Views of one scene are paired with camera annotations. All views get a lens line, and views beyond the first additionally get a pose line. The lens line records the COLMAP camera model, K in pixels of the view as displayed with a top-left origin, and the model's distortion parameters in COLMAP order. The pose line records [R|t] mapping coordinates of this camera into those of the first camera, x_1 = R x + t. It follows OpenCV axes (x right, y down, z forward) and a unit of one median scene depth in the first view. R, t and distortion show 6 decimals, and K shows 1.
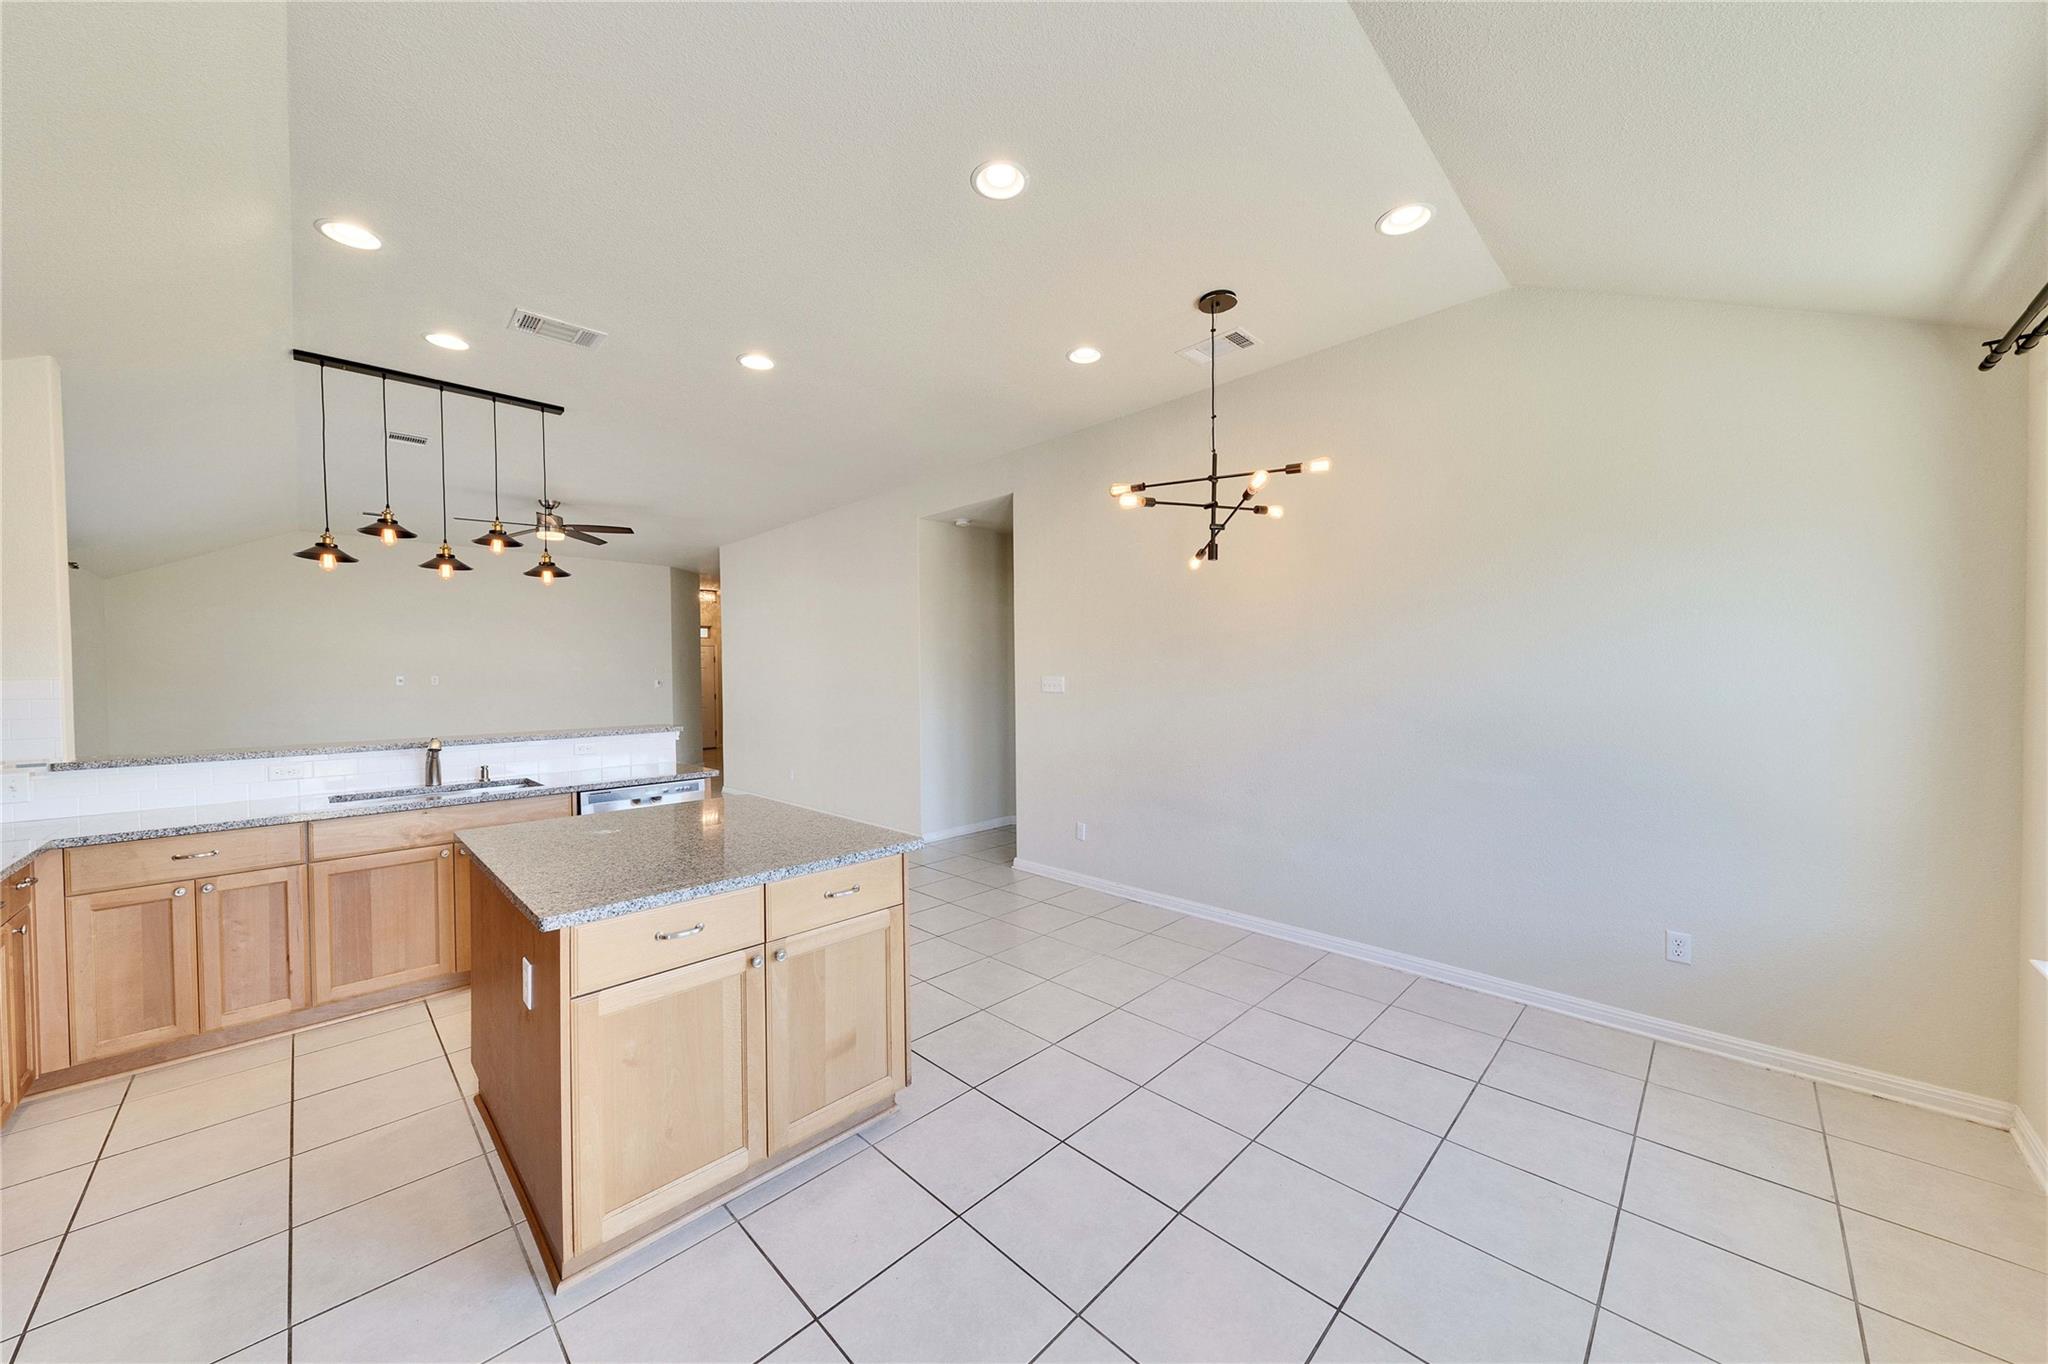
lens RADIAL K [[706.8, 0, 1027.7], [0, 706.8, 689.1], [0, 0, 1]] dist [0.000845, -0.000378]
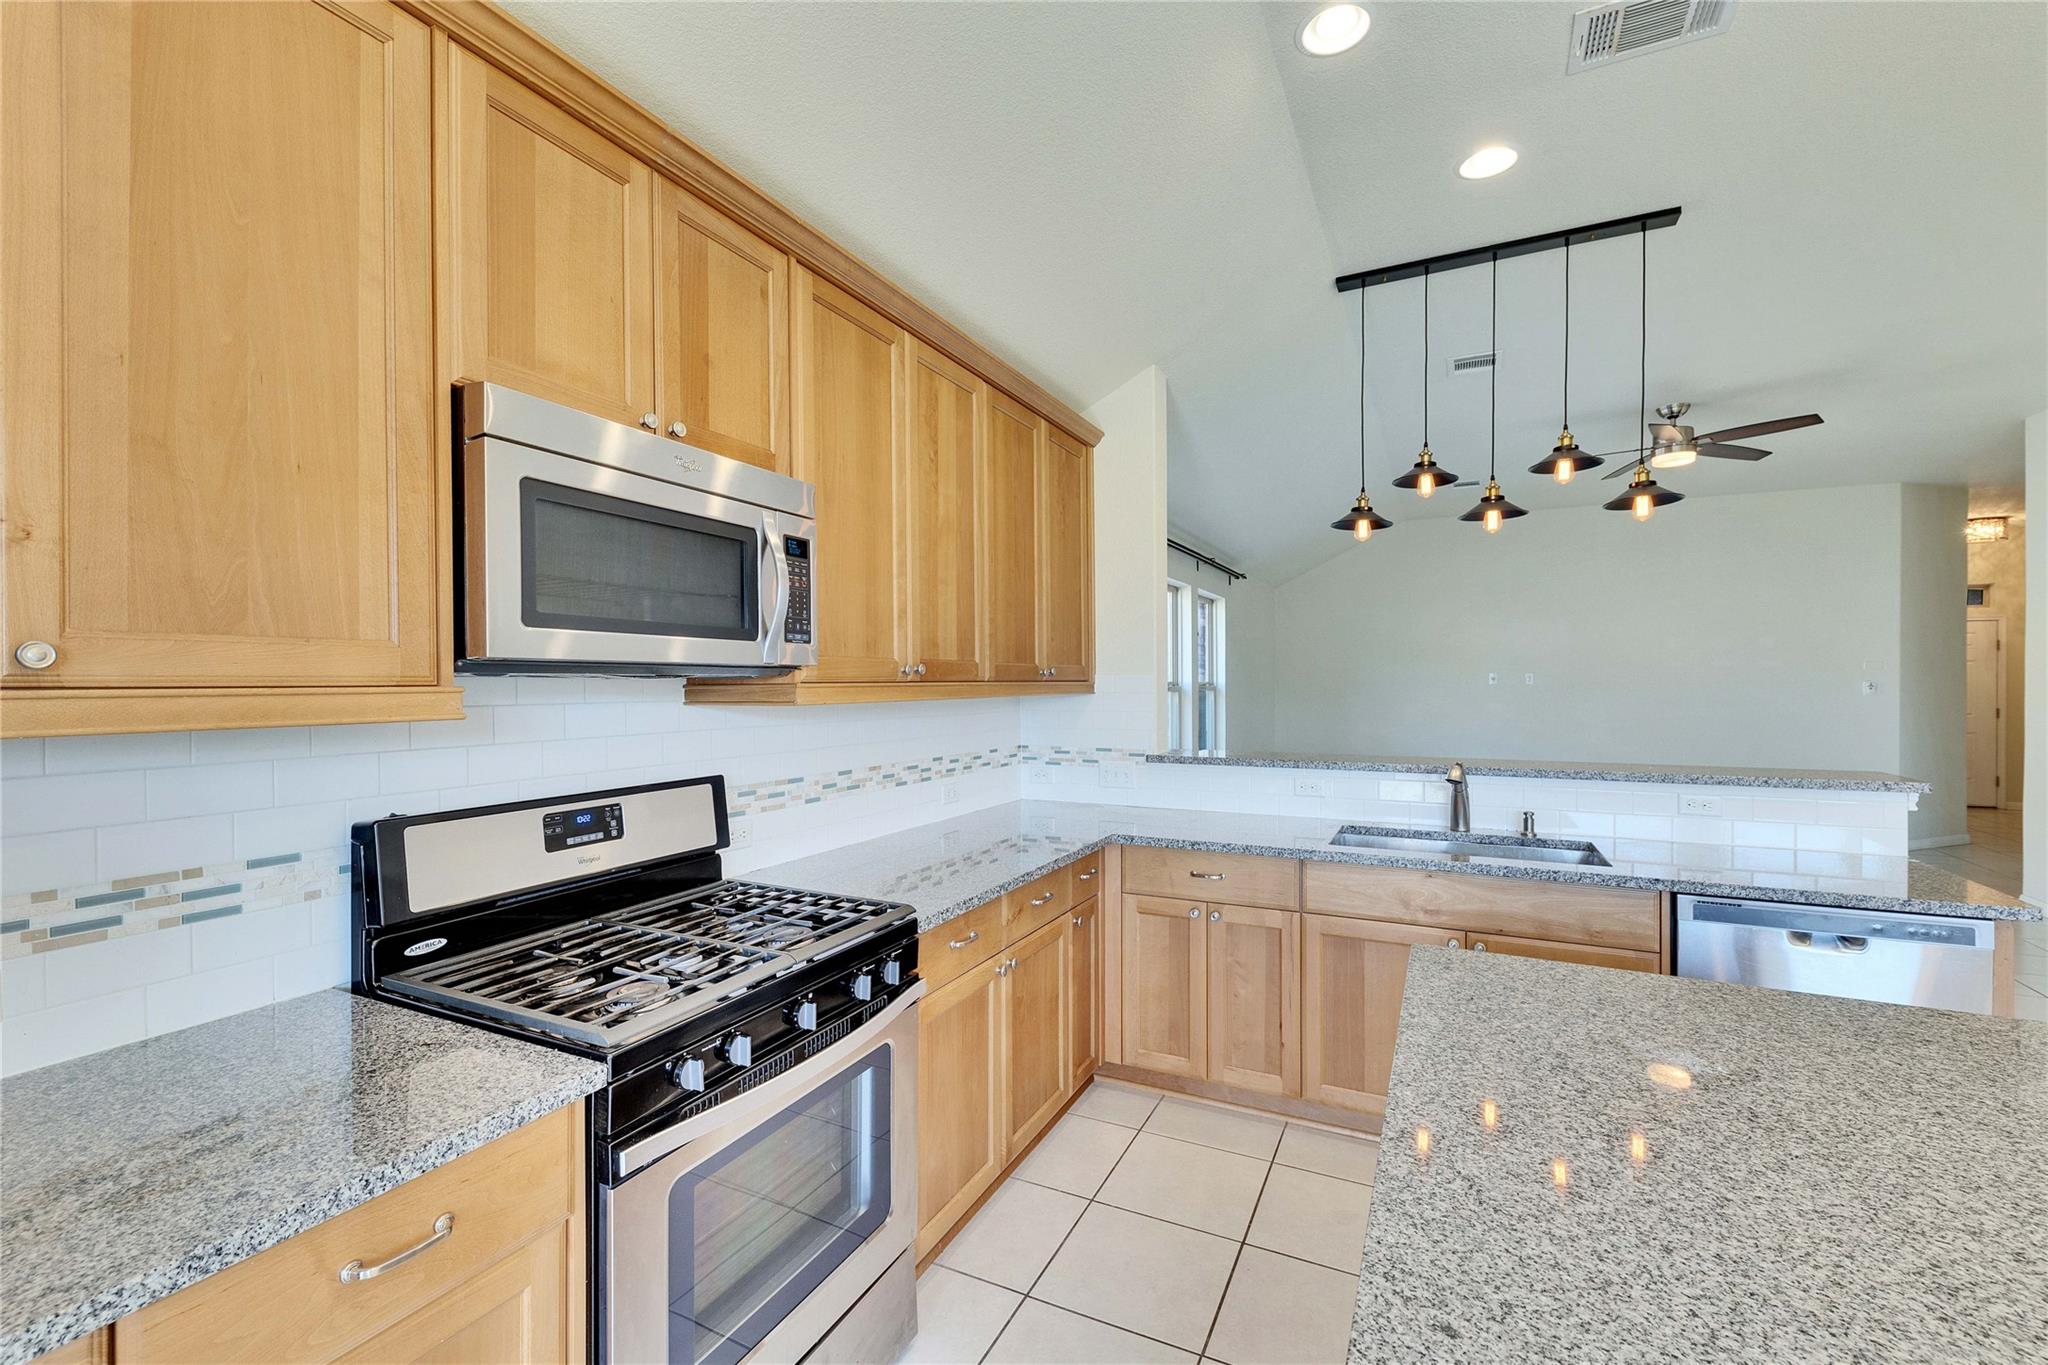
lens RADIAL K [[869.5, 0, 1024.9], [0, 869.5, 684.6], [0, 0, 1]] dist [0.009407, -0.003797]
pose [[0.314789, 0.016666, -0.949015, -0.169177], [-0.022191, 0.999702, 0.010196, -0.005939], [0.948902, 0.017850, 0.315065, 0.327783]]
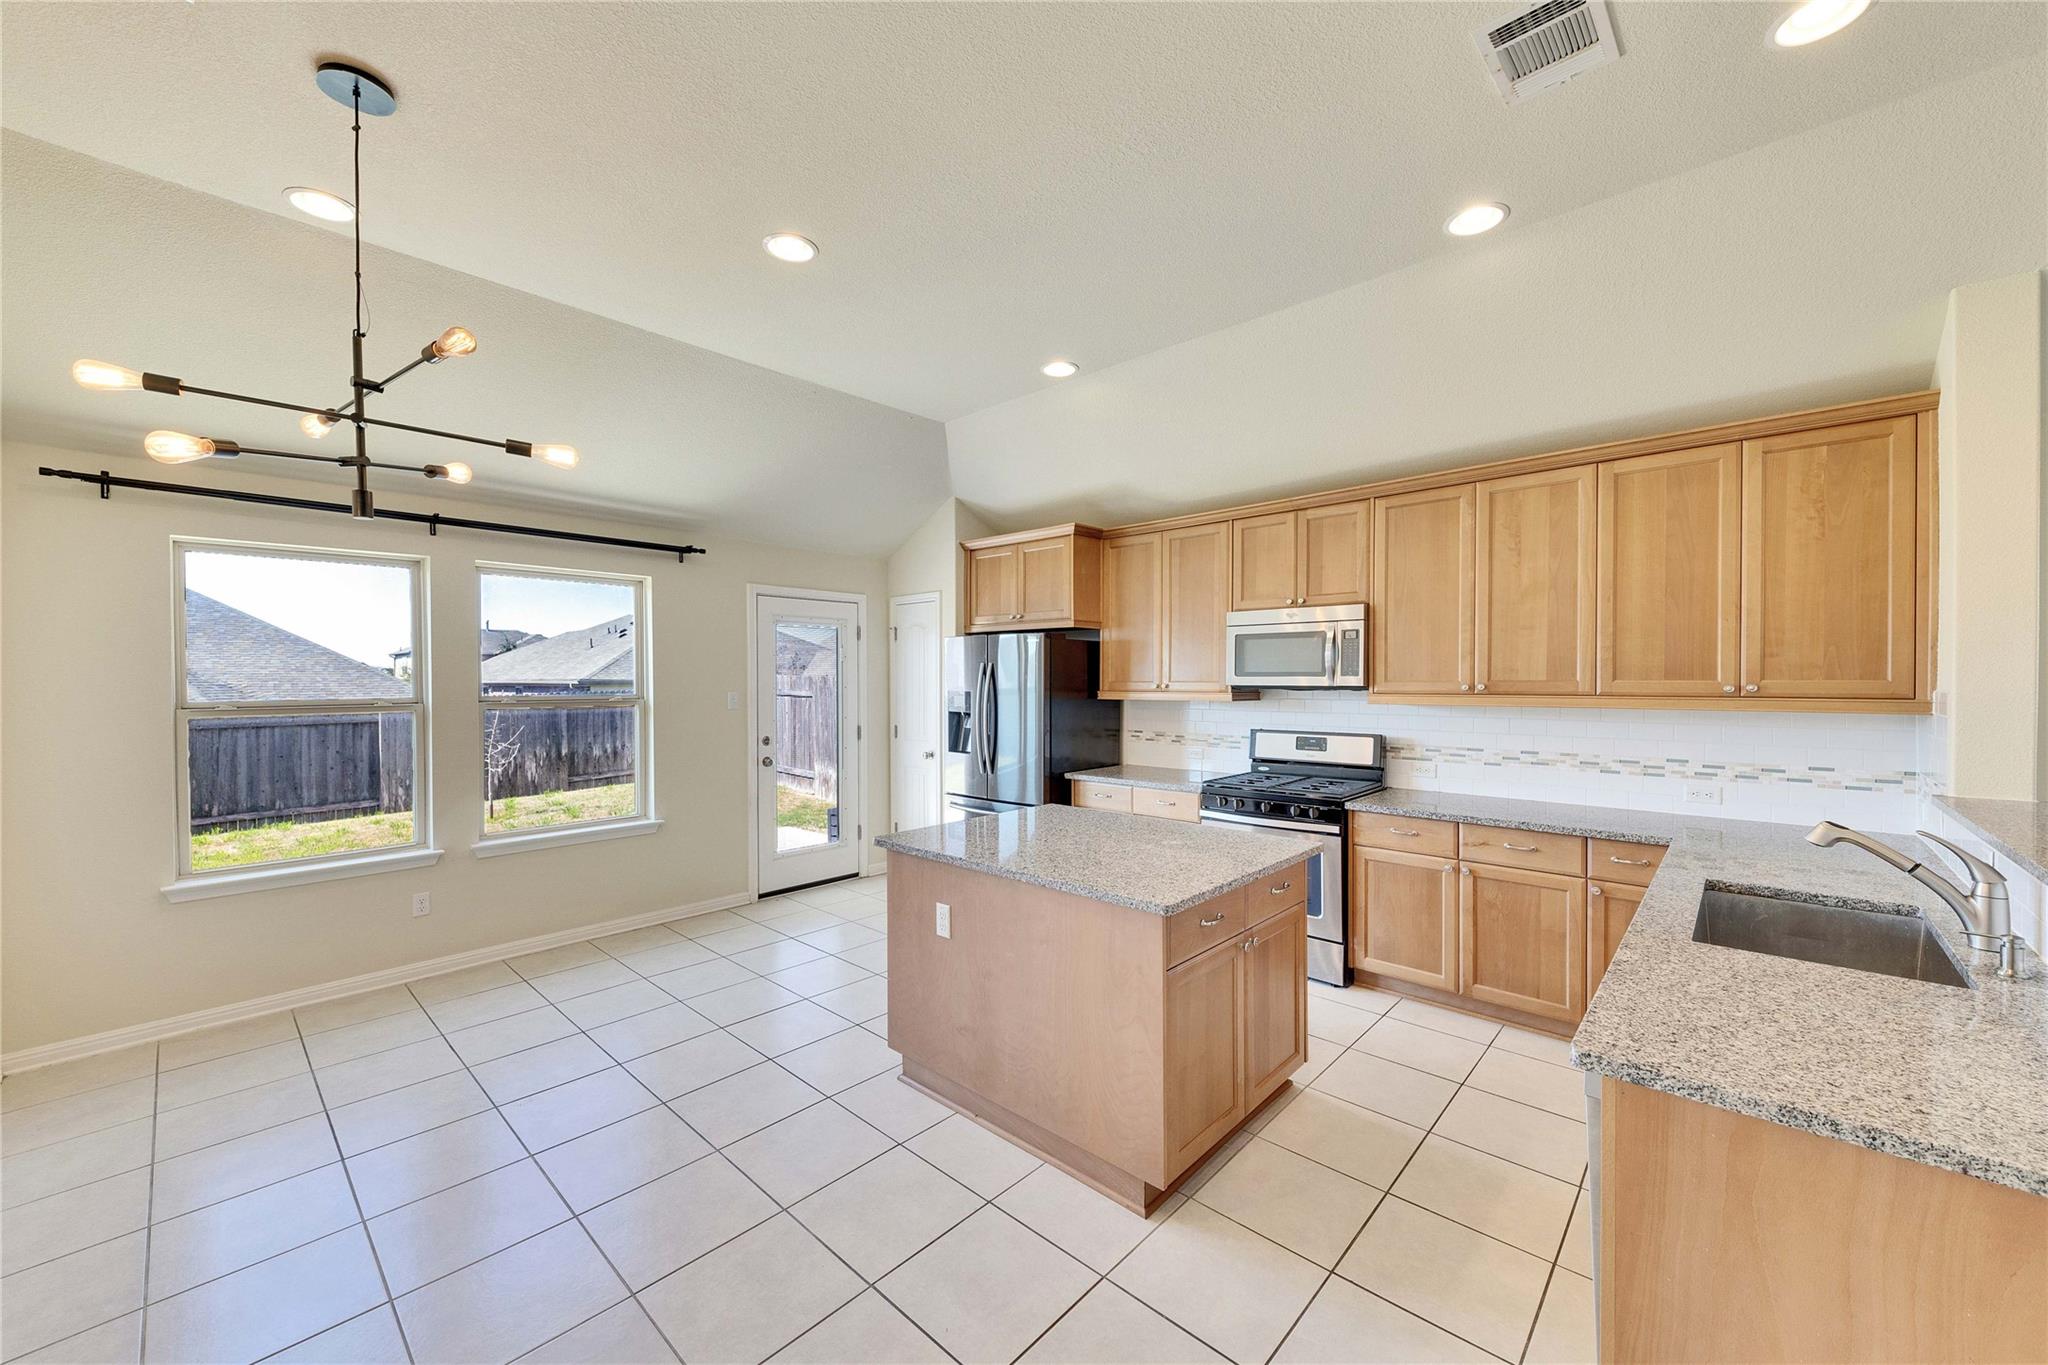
lens RADIAL K [[779.8, 0, 1020.3], [0, 779.8, 684.1], [0, 0, 1]] dist [0.000241, -0.001078]
pose [[-0.999724, 0.016074, -0.017129, -0.237863], [0.015578, 0.999465, 0.028762, -0.051280], [0.017582, 0.028487, -0.999440, 1.468373]]
